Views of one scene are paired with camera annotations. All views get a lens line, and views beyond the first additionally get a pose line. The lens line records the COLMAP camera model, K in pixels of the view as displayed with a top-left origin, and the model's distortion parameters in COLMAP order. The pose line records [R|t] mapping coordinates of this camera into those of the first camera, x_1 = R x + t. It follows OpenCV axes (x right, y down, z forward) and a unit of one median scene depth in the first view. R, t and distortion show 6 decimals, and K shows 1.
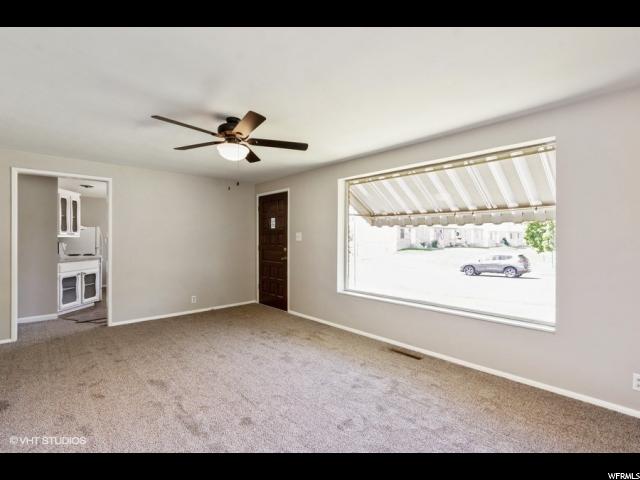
lens RADIAL K [[288.4, 0, 317.5], [0, 288.4, 239.1], [0, 0, 1]] dist [0.000226, -0.000944]
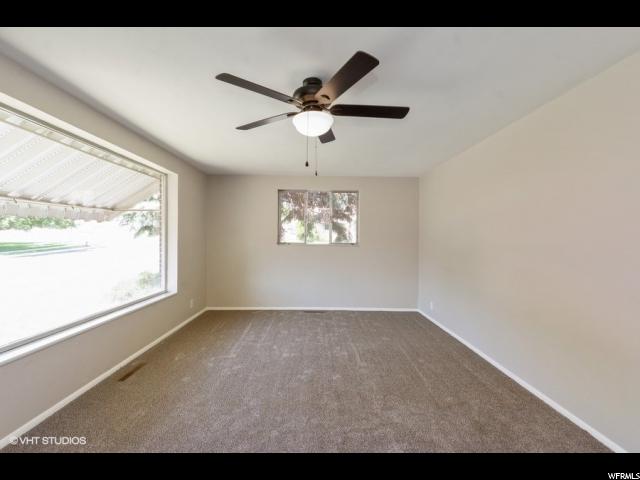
lens RADIAL K [[288.4, 0, 314.8], [0, 288.4, 240.0], [0, 0, 1]] dist [0.000226, -0.000944]
pose [[-0.703028, -0.014206, 0.711020, -0.461116], [-0.010618, 0.999899, 0.009478, -0.002728], [-0.711083, -0.000887, -0.703108, 0.805540]]
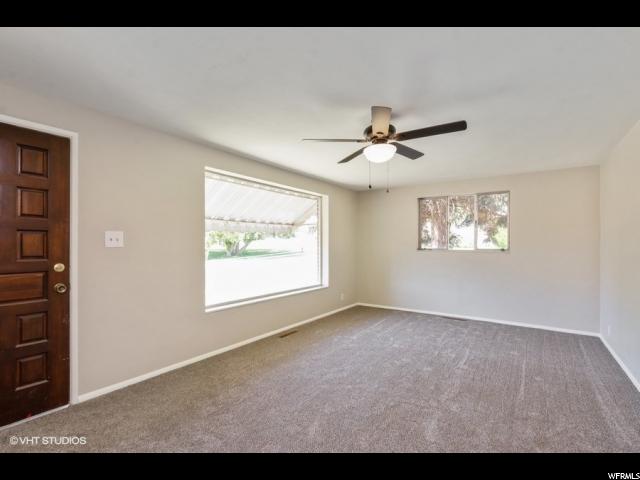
lens RADIAL K [[288.4, 0, 321.7], [0, 288.4, 243.8], [0, 0, 1]] dist [0.000226, -0.000944]
pose [[-0.174110, -0.001649, 0.984725, -0.648298], [-0.001398, 0.999998, 0.001428, -0.000941], [-0.984725, -0.001128, -0.174112, 0.718989]]
